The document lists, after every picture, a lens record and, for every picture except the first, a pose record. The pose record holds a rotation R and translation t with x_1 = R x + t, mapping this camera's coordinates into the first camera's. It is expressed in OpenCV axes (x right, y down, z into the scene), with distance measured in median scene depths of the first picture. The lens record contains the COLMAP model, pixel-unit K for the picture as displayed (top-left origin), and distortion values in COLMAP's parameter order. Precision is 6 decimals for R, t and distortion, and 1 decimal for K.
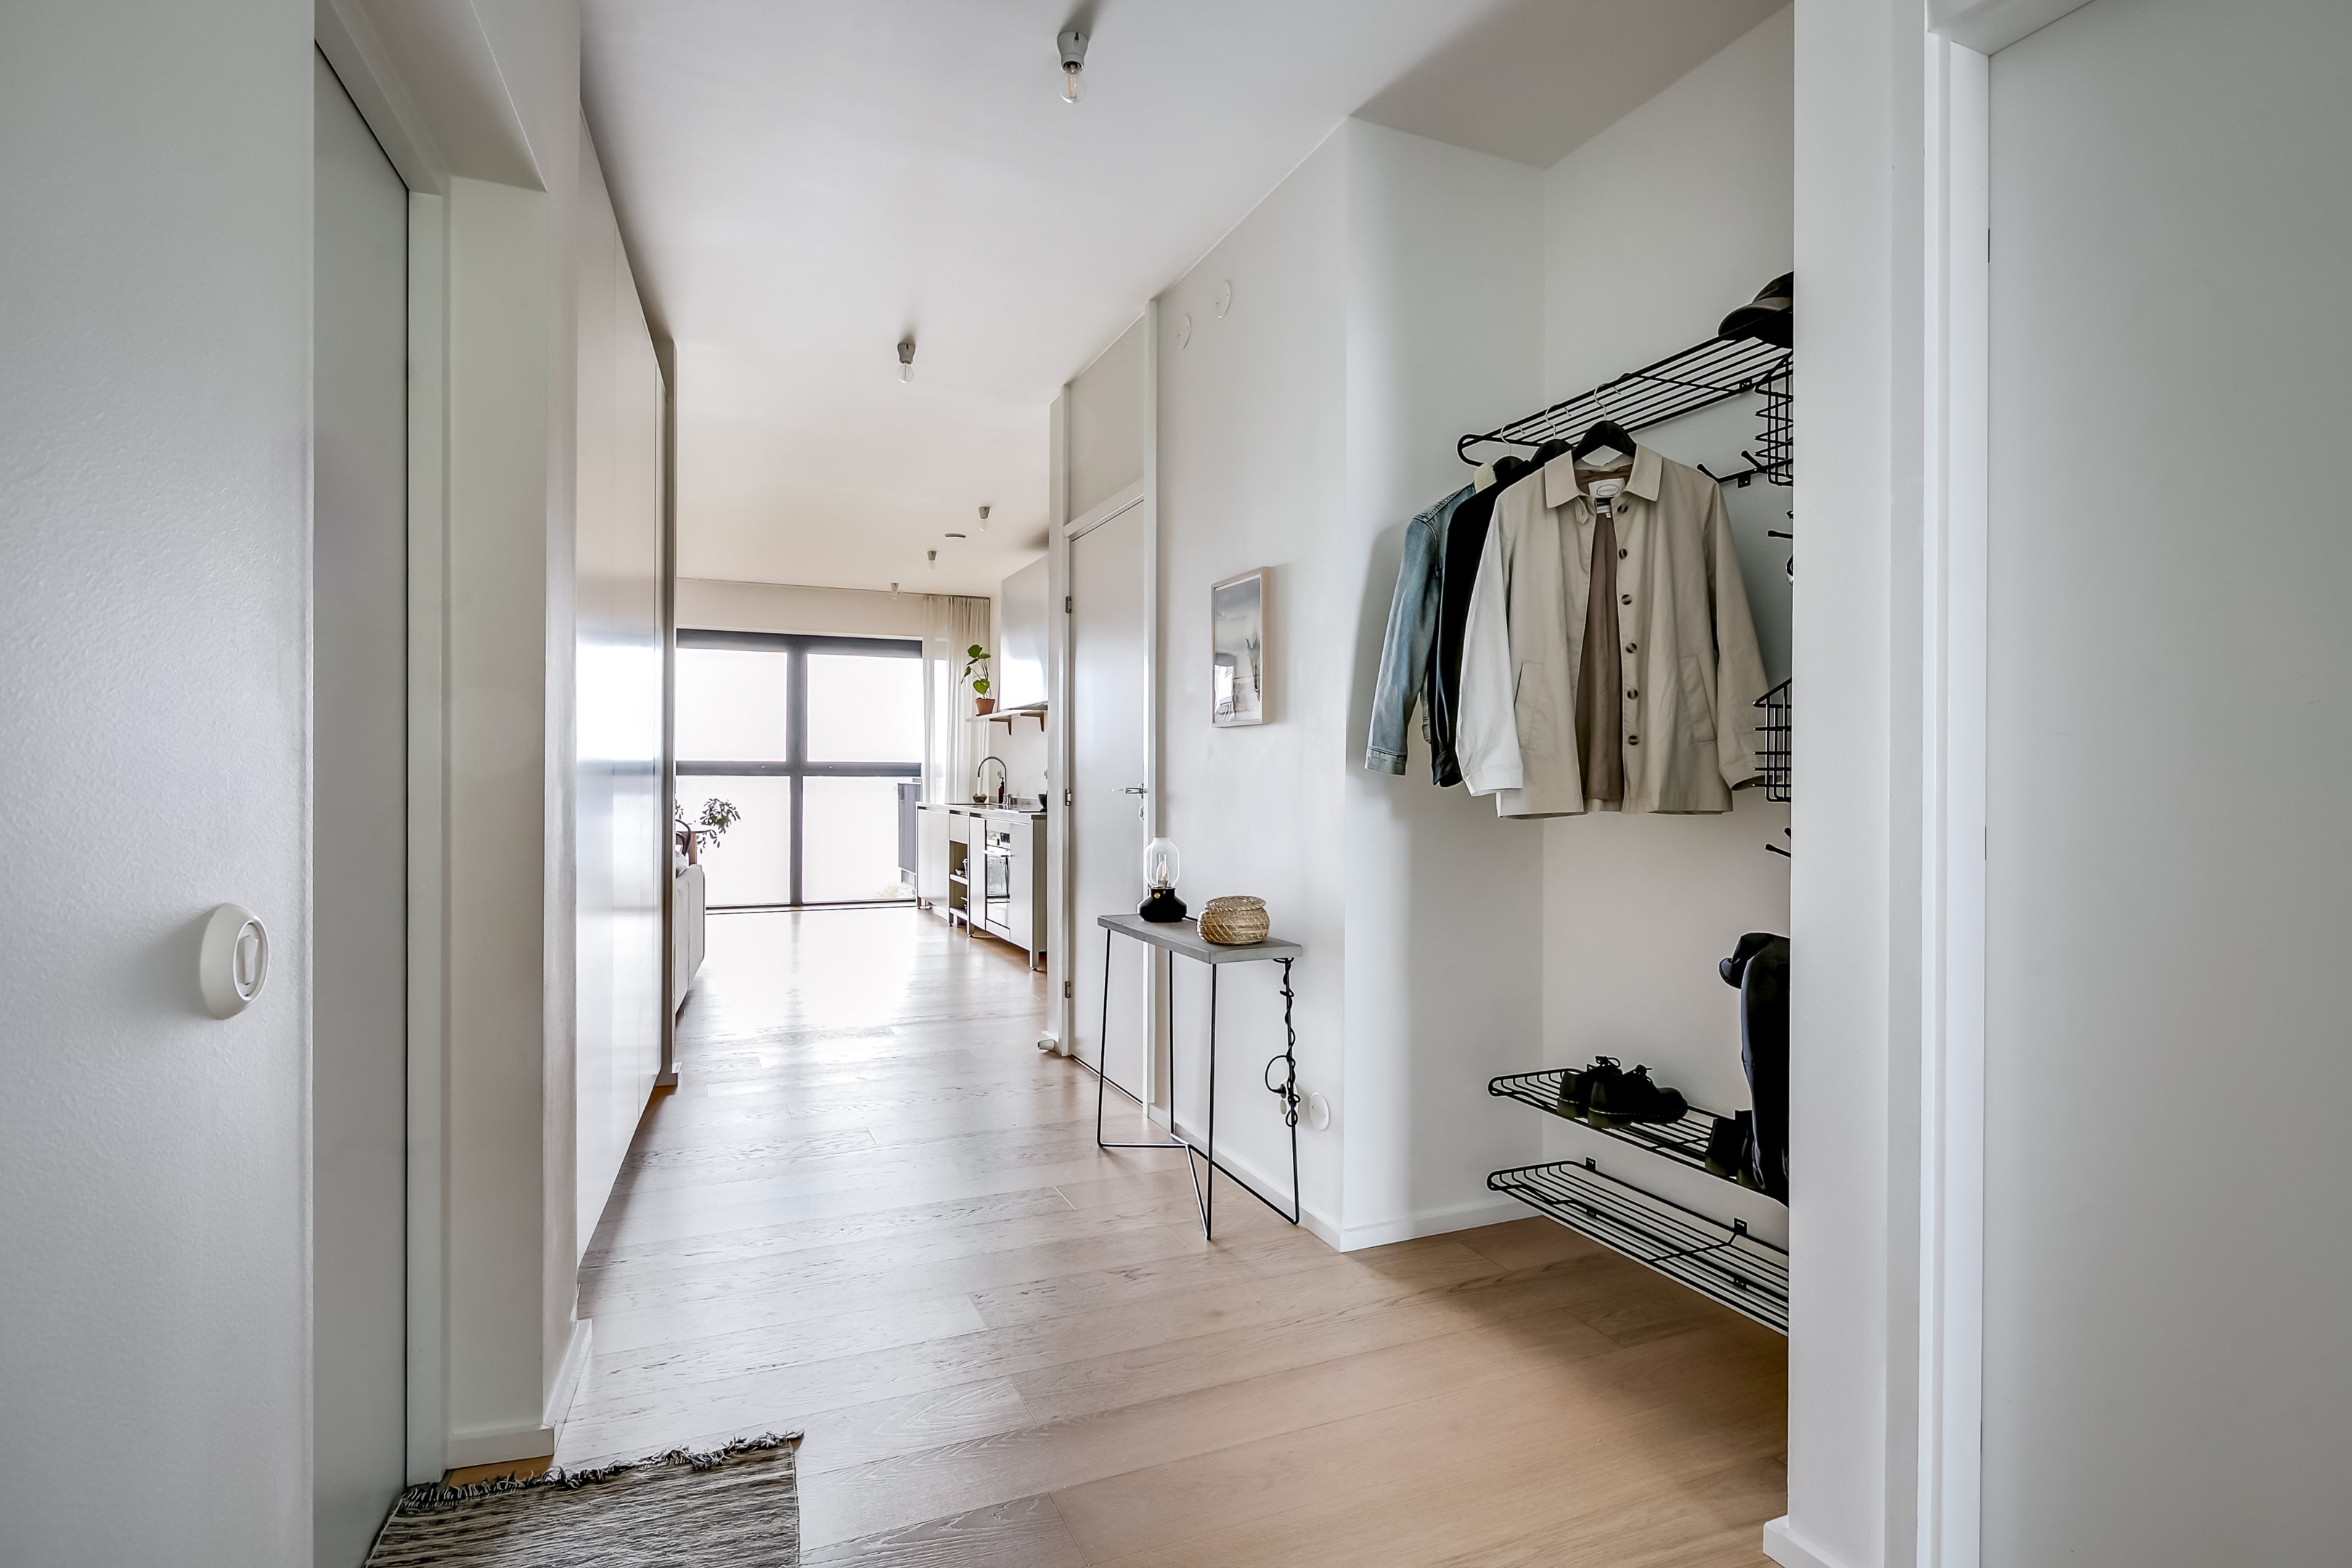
lens RADIAL K [[1139.5, 0, 1144.0], [0, 1139.5, 790.2], [0, 0, 1]] dist [-0.000261, -0.000007]
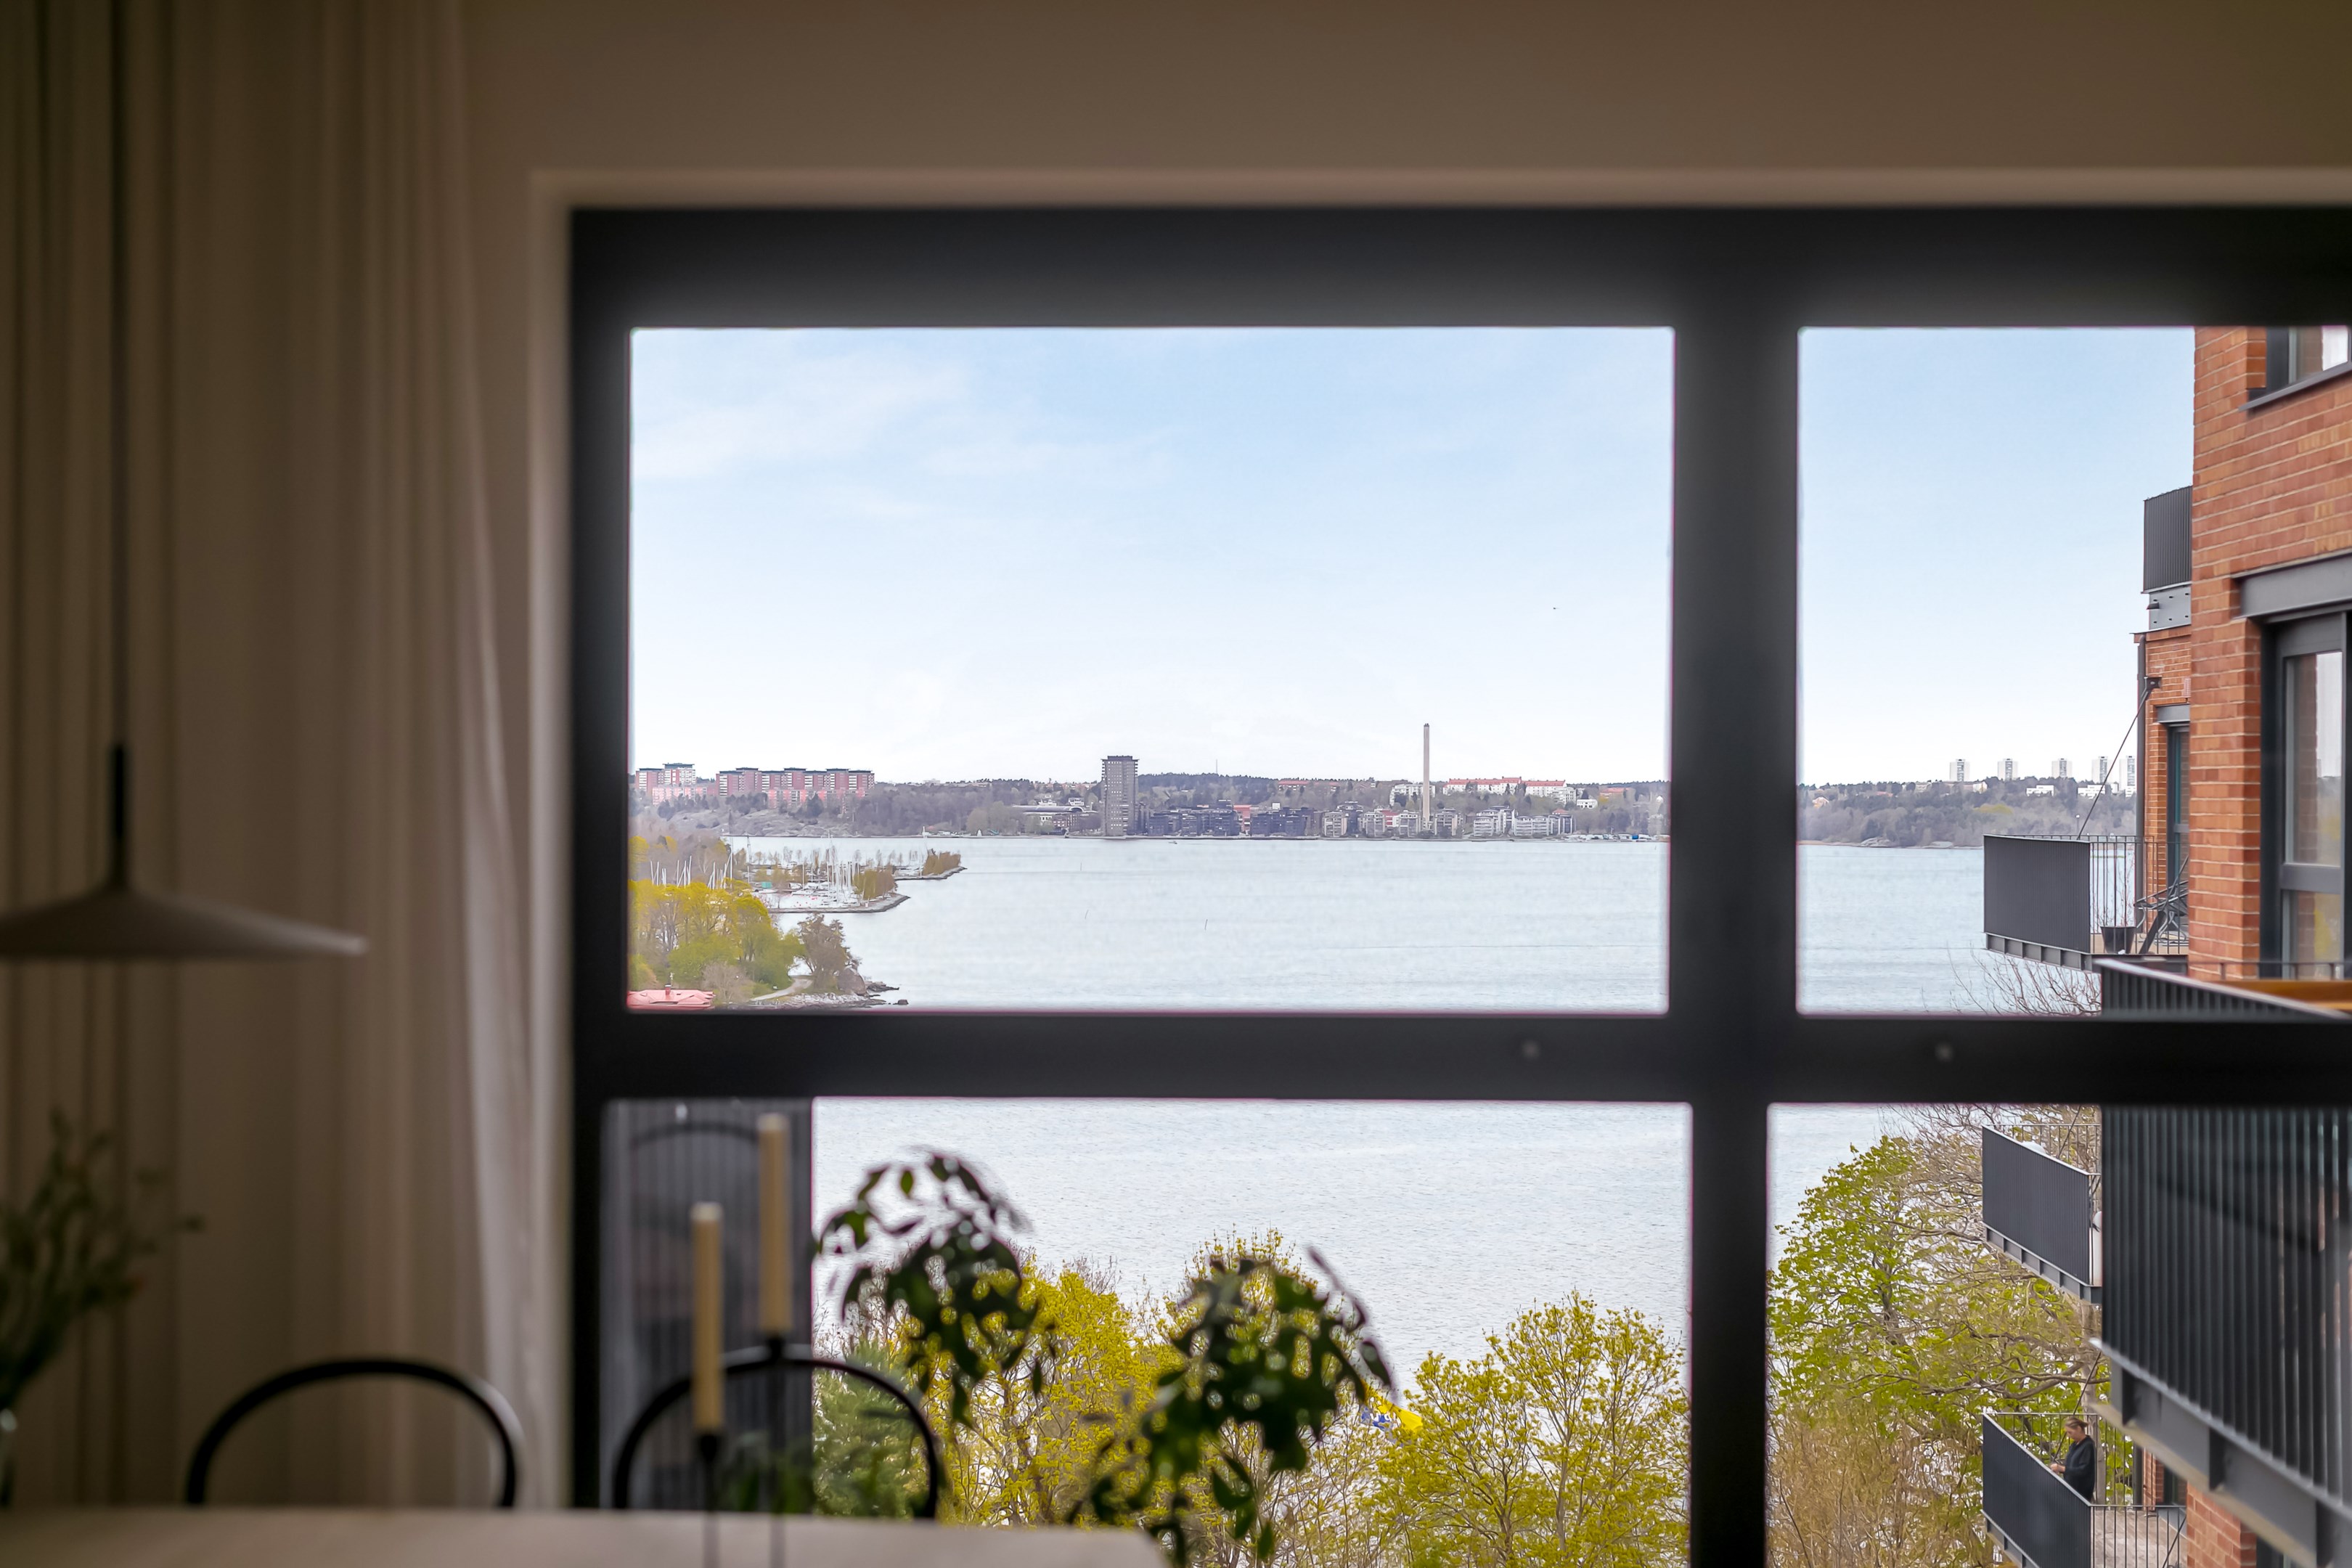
lens RADIAL K [[3410.1, 0, 1233.6], [0, 3410.1, 840.3], [0, 0, 1]] dist [0.076293, 0.007362]
pose [[0.921776, 0.001067, -0.387722, -0.186858], [0.002333, 0.999963, 0.008297, -0.054040], [0.387717, -0.008553, 0.921739, 0.543260]]
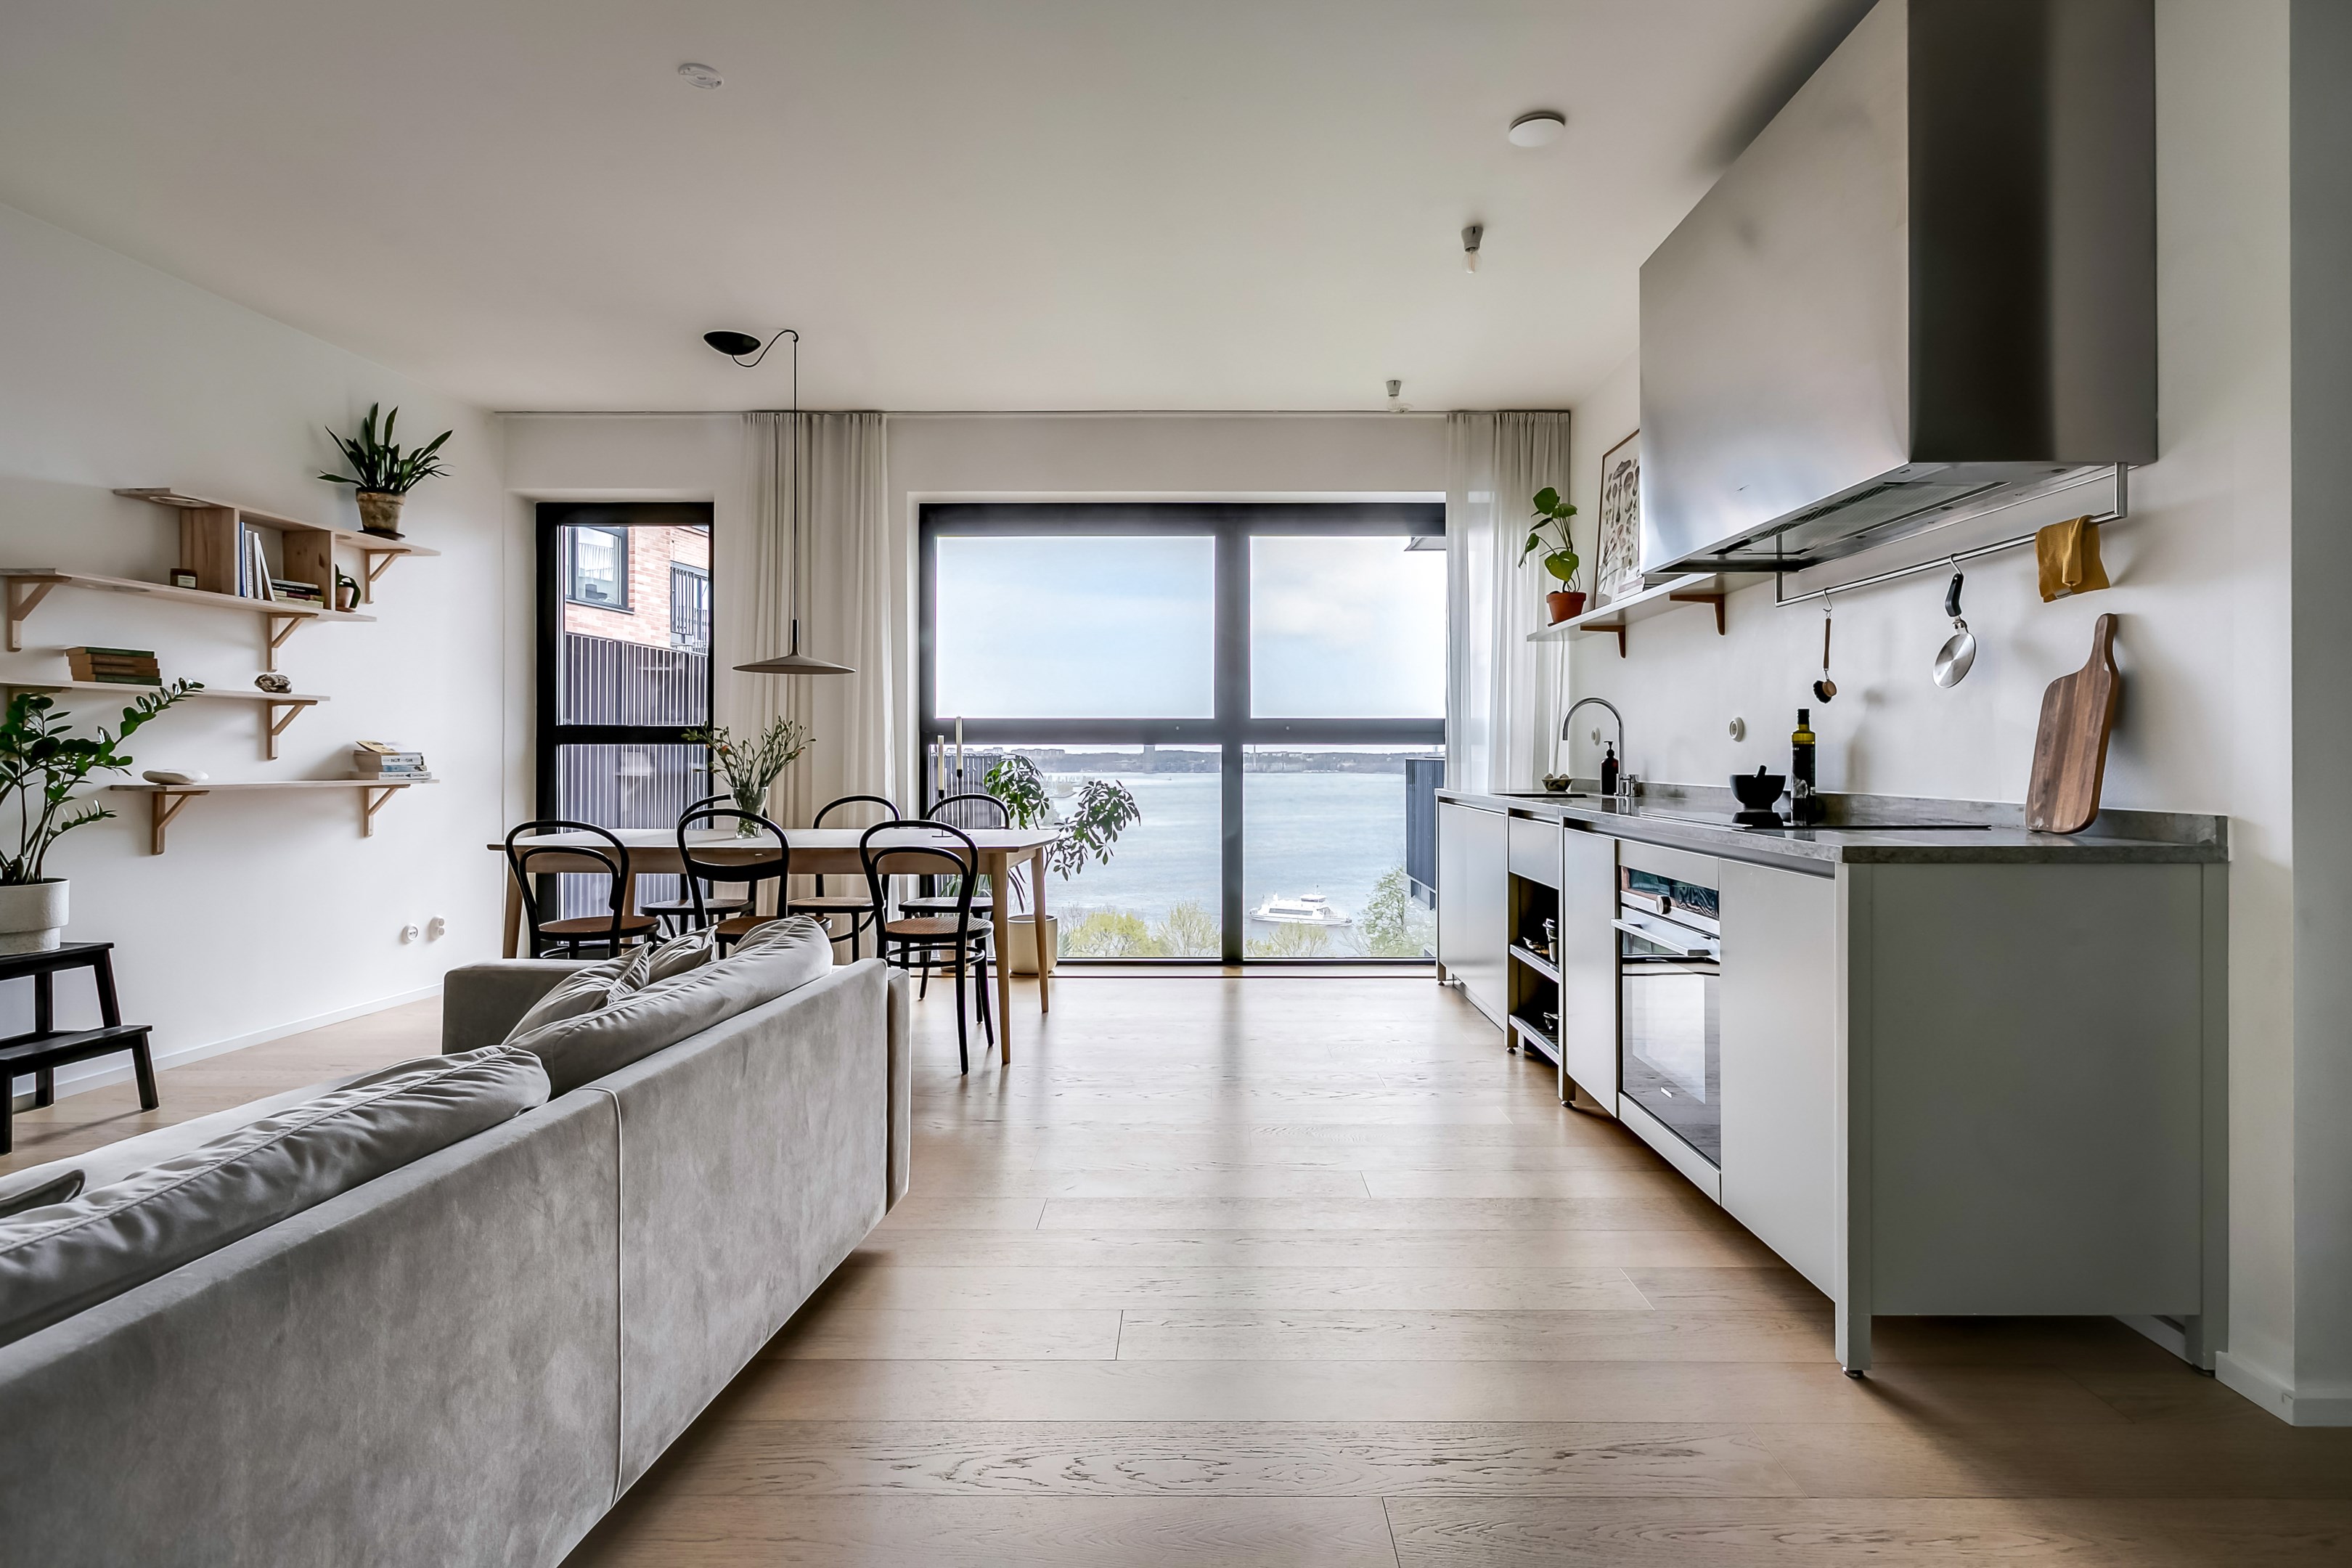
lens RADIAL K [[1180.3, 0, 1205.8], [0, 1180.3, 757.4], [0, 0, 1]] dist [0.000407, -0.000140]
pose [[0.927071, -0.005539, -0.374846, -0.090647], [0.003494, 0.999975, -0.006135, -0.001586], [0.374871, 0.004377, 0.927067, 0.436982]]
